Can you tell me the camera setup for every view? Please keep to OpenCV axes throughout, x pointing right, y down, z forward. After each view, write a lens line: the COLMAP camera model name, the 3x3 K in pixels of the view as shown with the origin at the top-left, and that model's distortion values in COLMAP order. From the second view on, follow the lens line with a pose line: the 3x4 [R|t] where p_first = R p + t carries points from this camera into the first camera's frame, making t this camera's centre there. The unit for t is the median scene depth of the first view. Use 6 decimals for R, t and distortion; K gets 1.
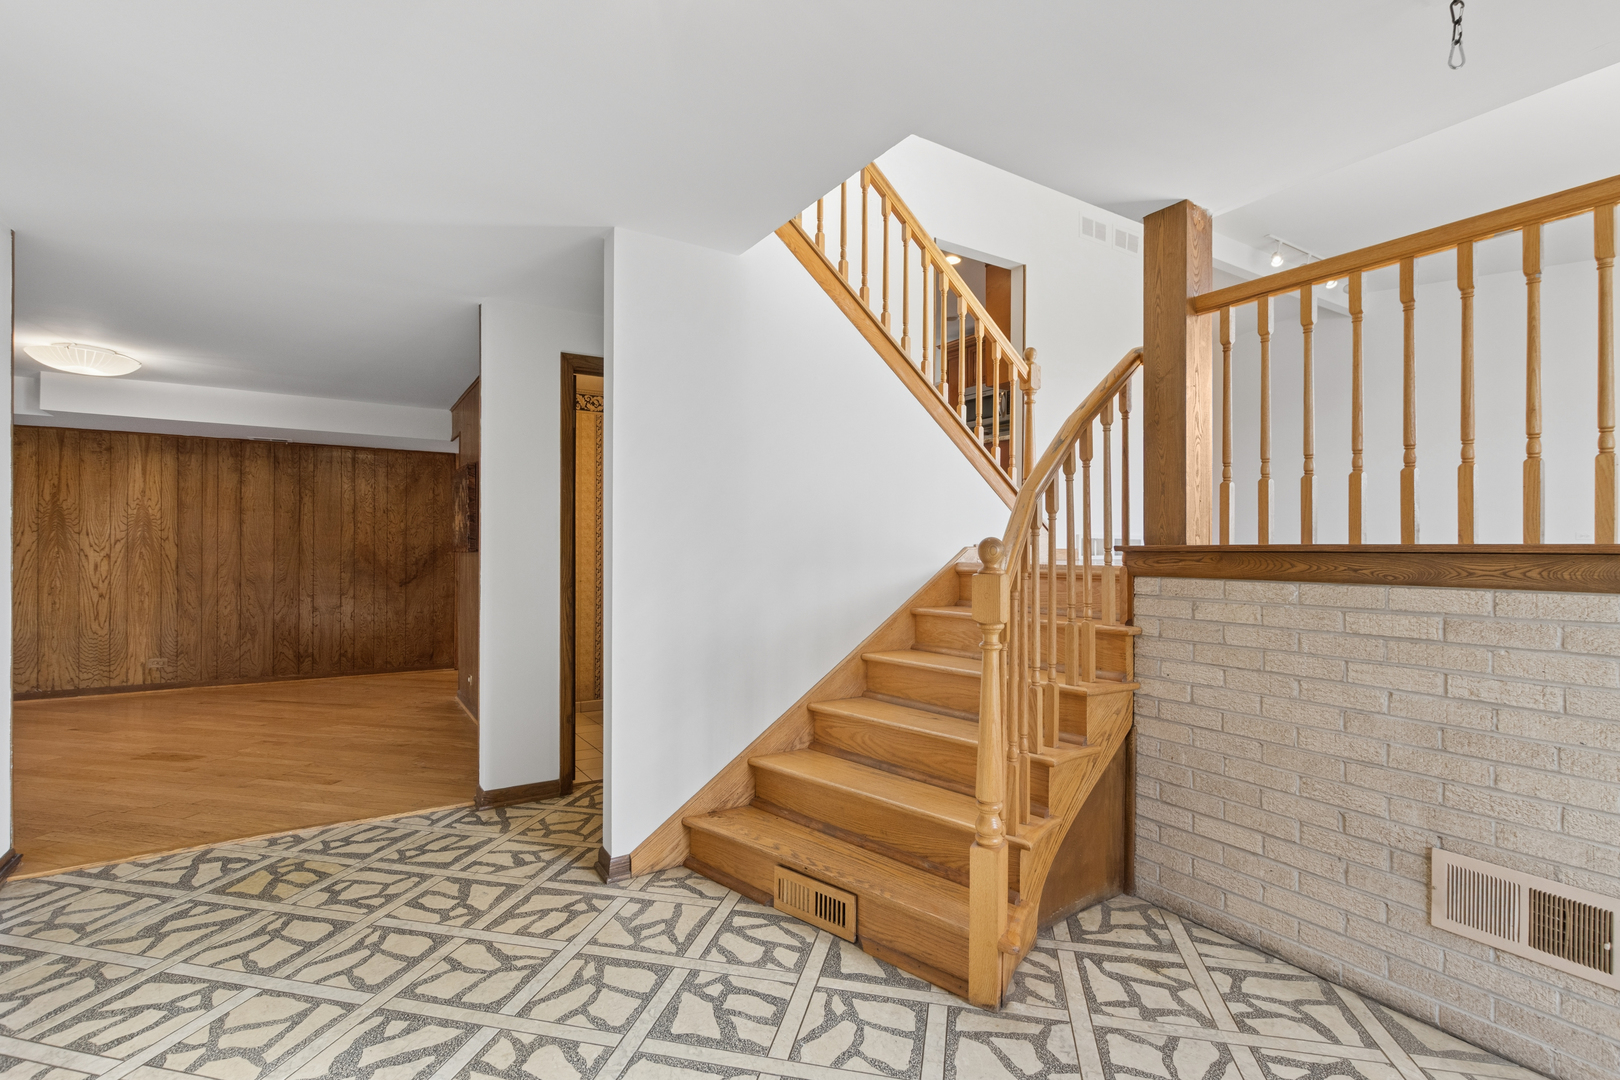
lens RADIAL K [[737.8, 0, 805.4], [0, 737.8, 546.6], [0, 0, 1]] dist [-0.001937, -0.001228]
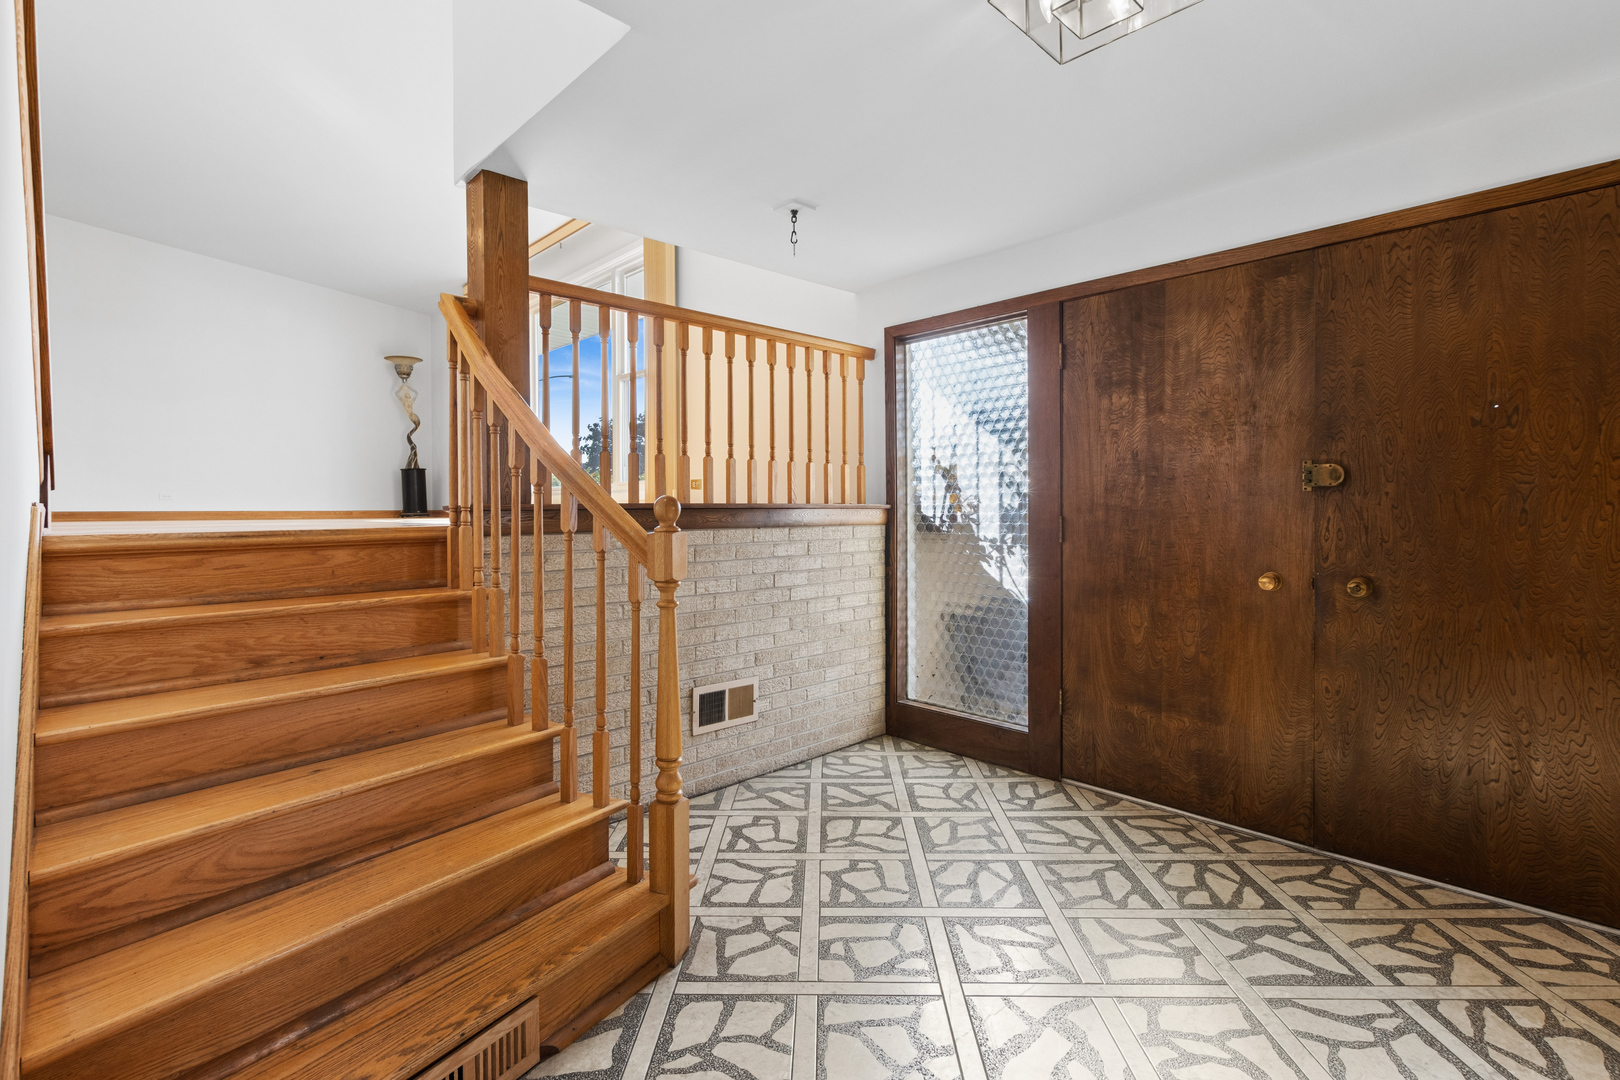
lens RADIAL K [[746.8, 0, 809.2], [0, 746.8, 511.5], [0, 0, 1]] dist [-0.000507, -0.000198]
pose [[-0.191341, -0.006494, 0.981502, -1.247080], [0.003938, 0.999965, 0.007384, 0.004437], [-0.981516, 0.005278, -0.191309, 1.595729]]
